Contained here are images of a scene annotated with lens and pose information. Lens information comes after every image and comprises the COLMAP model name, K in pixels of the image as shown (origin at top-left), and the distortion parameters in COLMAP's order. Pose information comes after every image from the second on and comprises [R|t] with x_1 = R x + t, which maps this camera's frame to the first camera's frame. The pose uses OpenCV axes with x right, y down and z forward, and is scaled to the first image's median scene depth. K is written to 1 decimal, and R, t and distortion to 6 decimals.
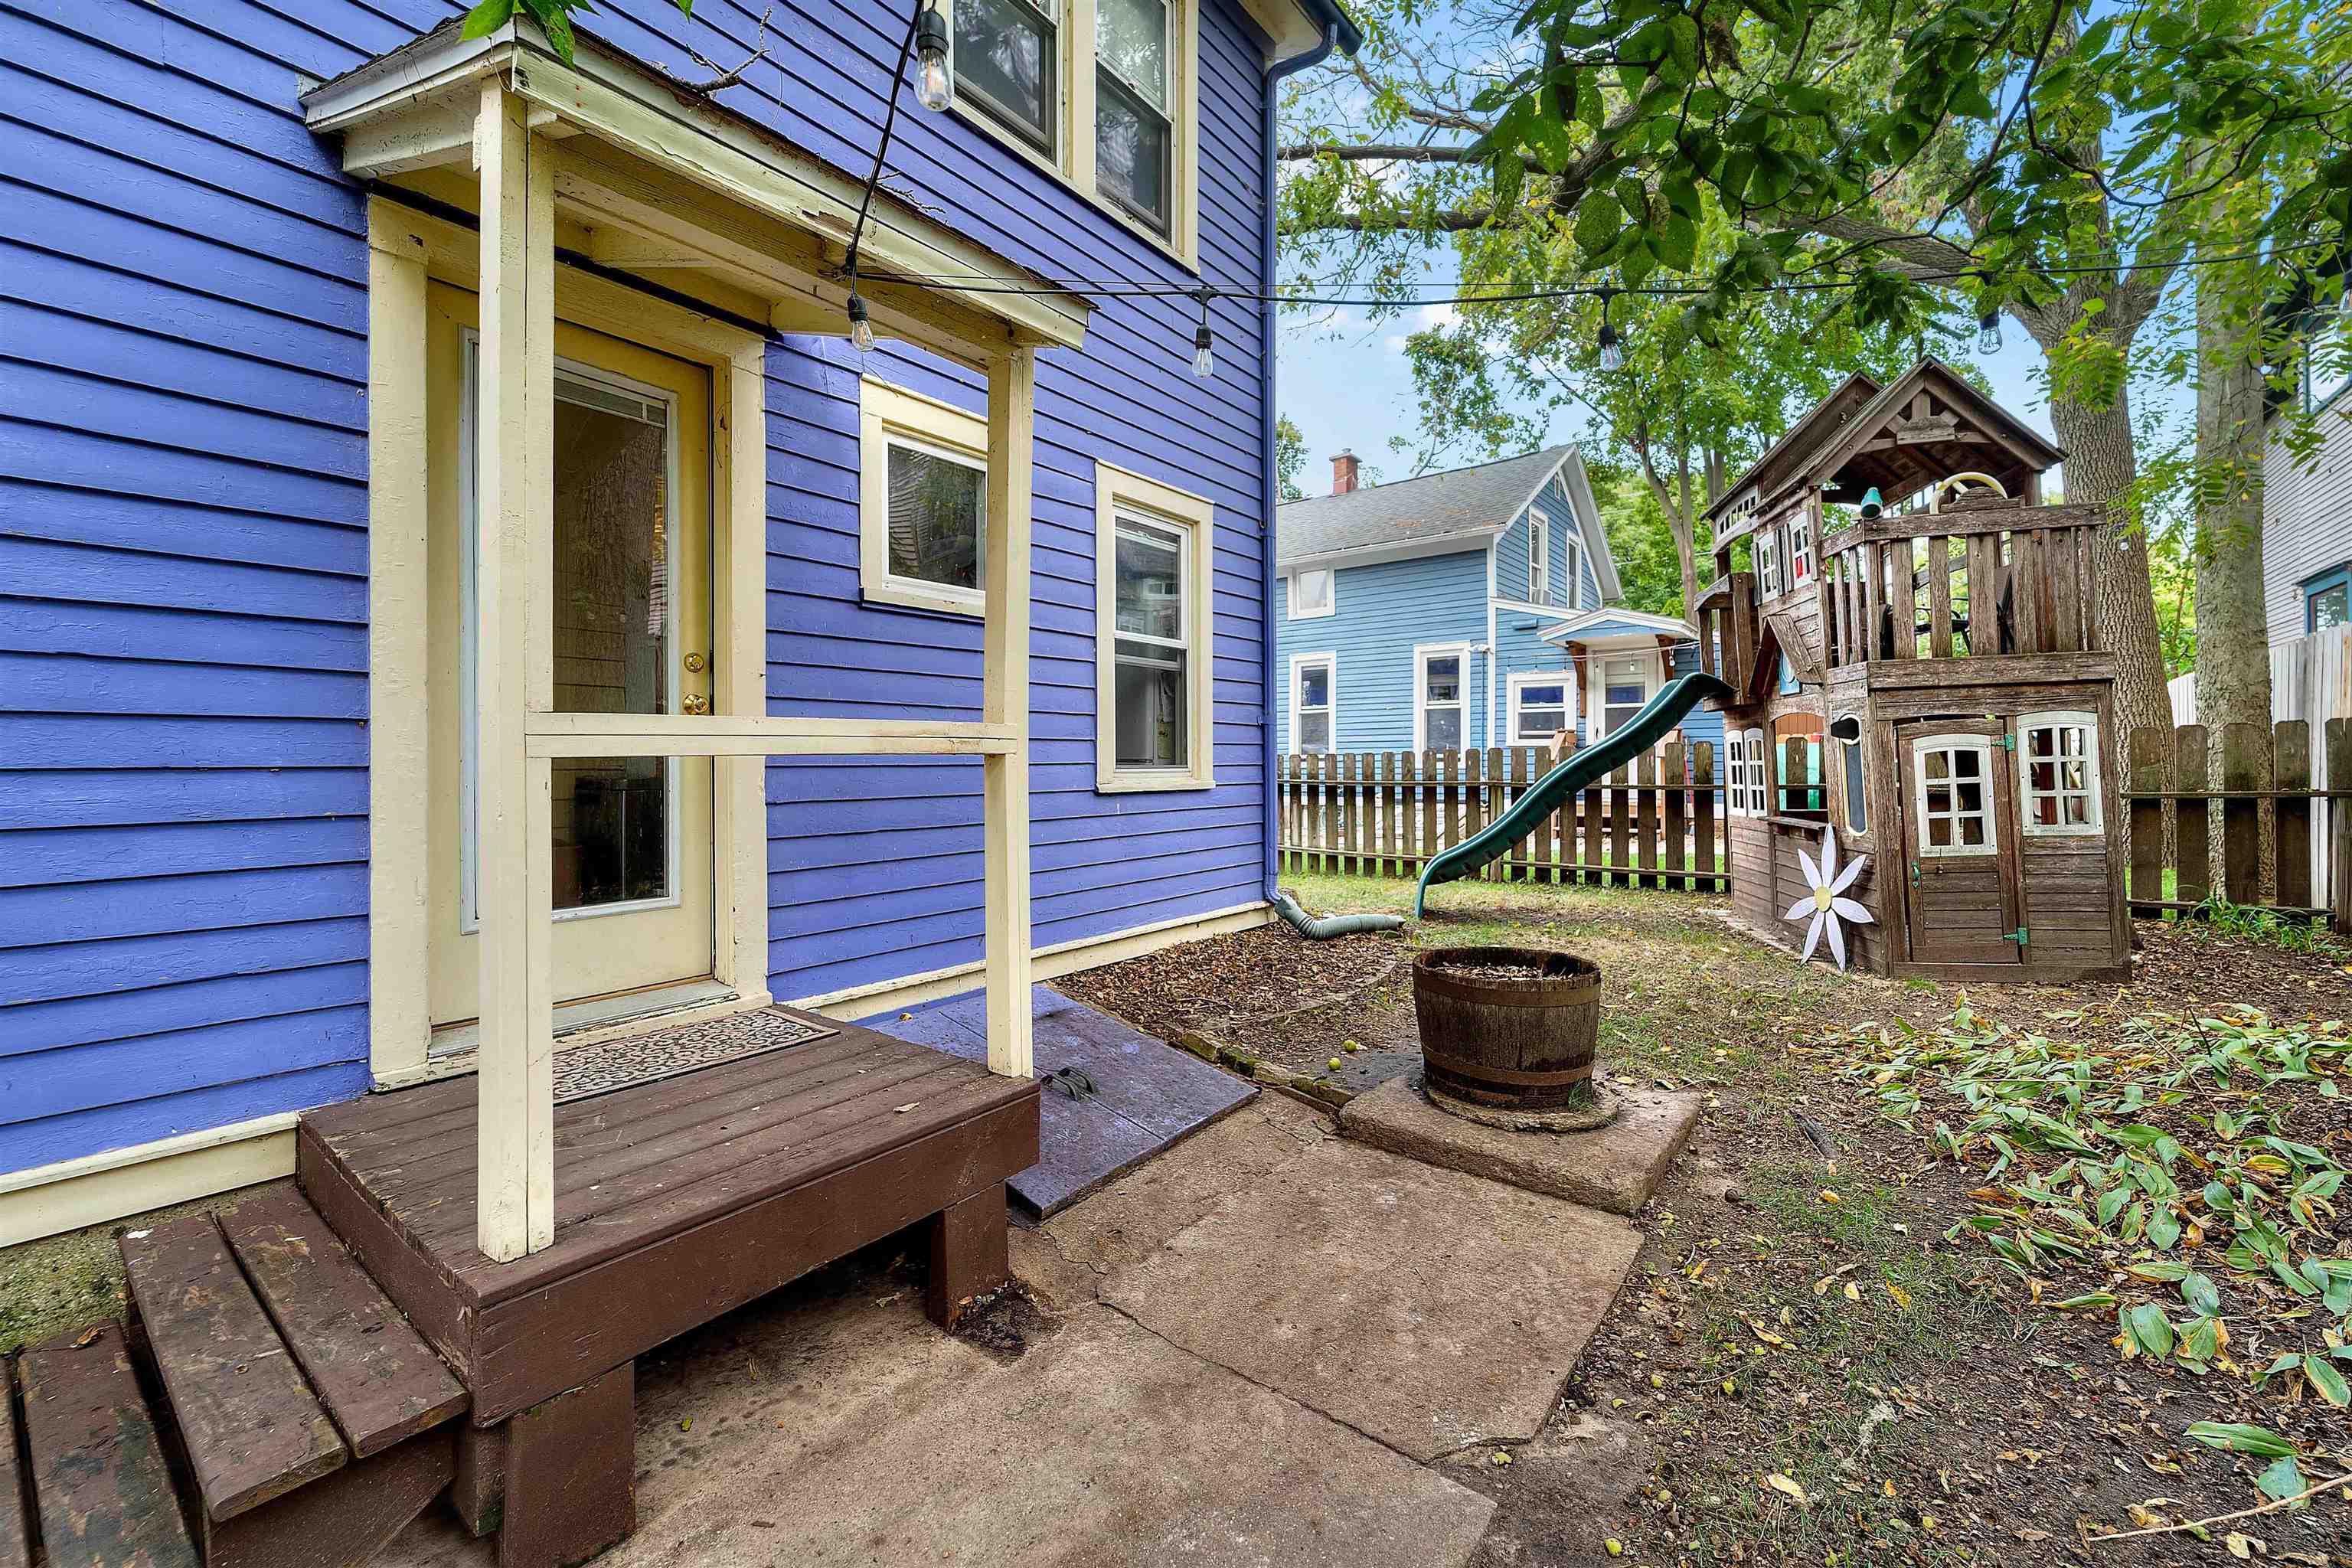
lens RADIAL K [[950.2, 0, 1183.7], [0, 950.2, 747.1], [0, 0, 1]] dist [-0.000151, -0.000464]
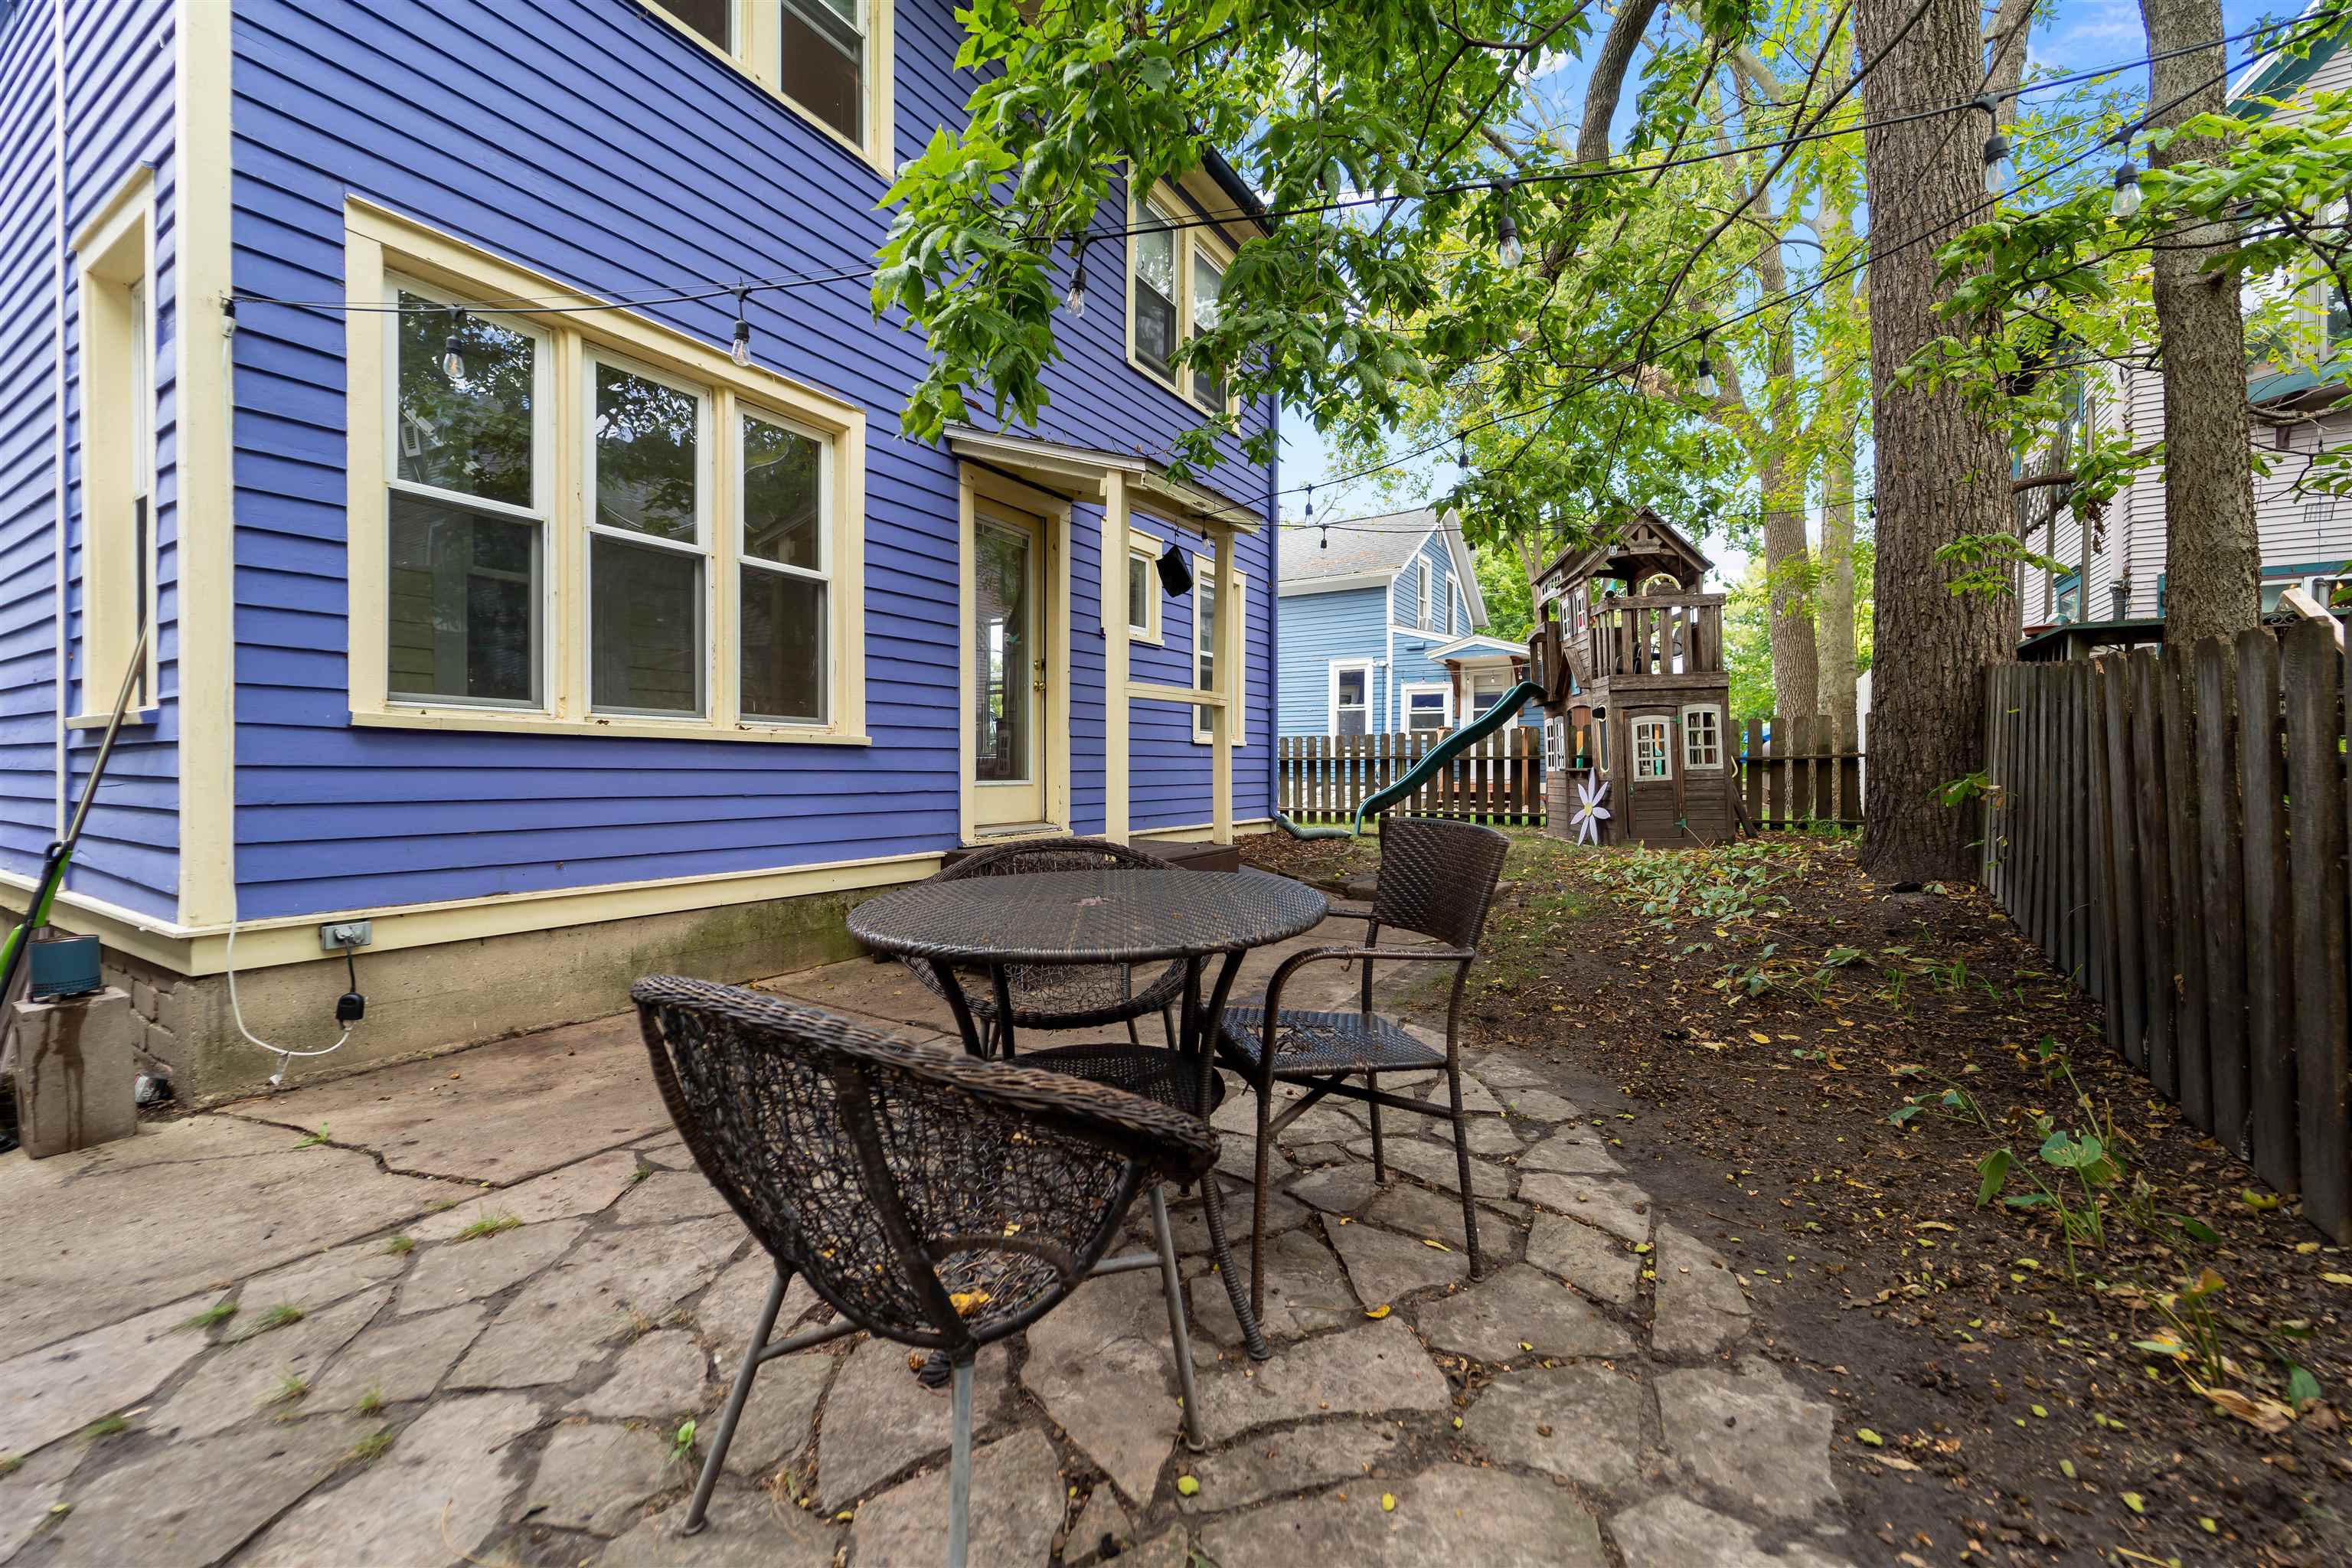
lens RADIAL K [[950.2, 0, 1173.4], [0, 950.2, 771.2], [0, 0, 1]] dist [-0.000151, -0.000464]
pose [[0.993943, 0.004445, 0.109811, -0.235847], [-0.005987, 0.999888, 0.013718, 0.055679], [-0.109737, -0.014292, 0.993858, -0.545426]]
